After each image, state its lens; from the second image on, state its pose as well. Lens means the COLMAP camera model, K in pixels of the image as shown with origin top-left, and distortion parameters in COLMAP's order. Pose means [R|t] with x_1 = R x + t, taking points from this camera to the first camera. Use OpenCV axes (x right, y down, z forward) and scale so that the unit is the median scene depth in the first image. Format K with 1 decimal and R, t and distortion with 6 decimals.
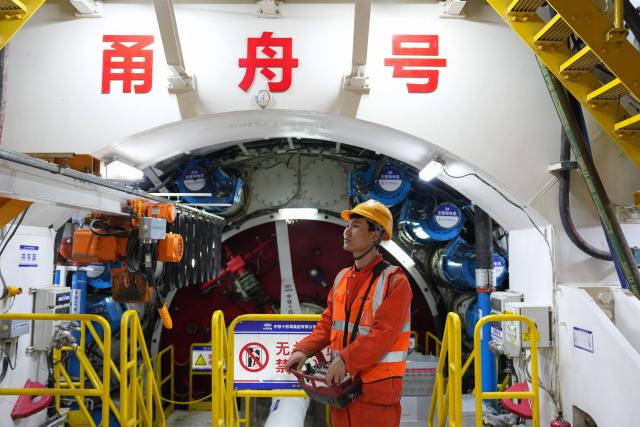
lens RADIAL K [[601.6, 0, 320.0], [0, 601.6, 213.5], [0, 0, 1]] dist [-0.007654, -0.001274]
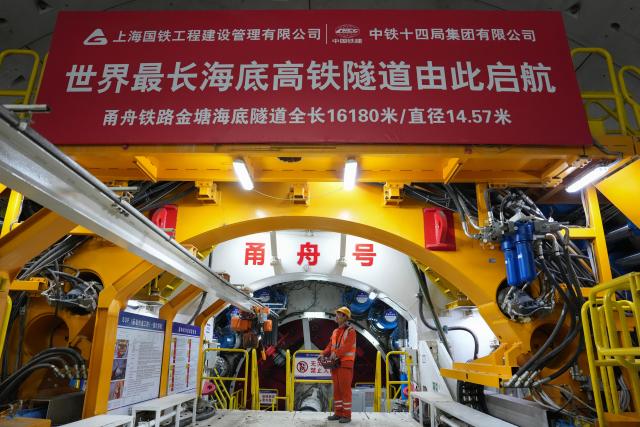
lens RADIAL K [[492.1, 0, 320.0], [0, 492.1, 213.5], [0, 0, 1]] dist [-0.087848, 0.003656]
pose [[0.999906, 0.008510, -0.010767, -0.007893], [-0.010594, 0.977362, -0.211307, 0.017618], [0.008725, 0.211401, 0.977360, -0.660178]]
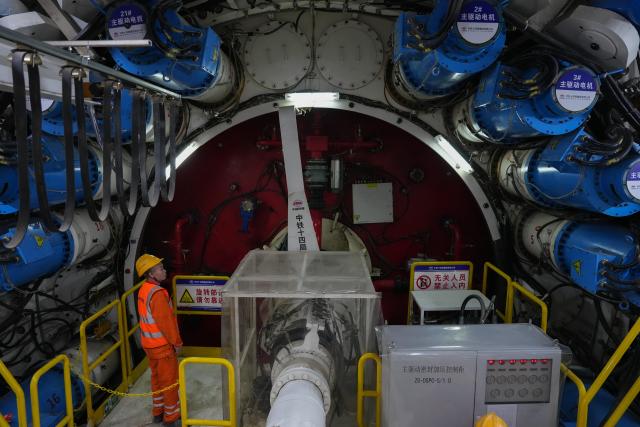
lens RADIAL K [[492.1, 0, 320.0], [0, 492.1, 213.5], [0, 0, 1]] dist [-0.087848, 0.003656]
pose [[0.999727, 0.000324, -0.023355, -0.017251], [0.003930, 0.983314, 0.181874, 0.035374], [0.023025, -0.181916, 0.983045, 0.535448]]
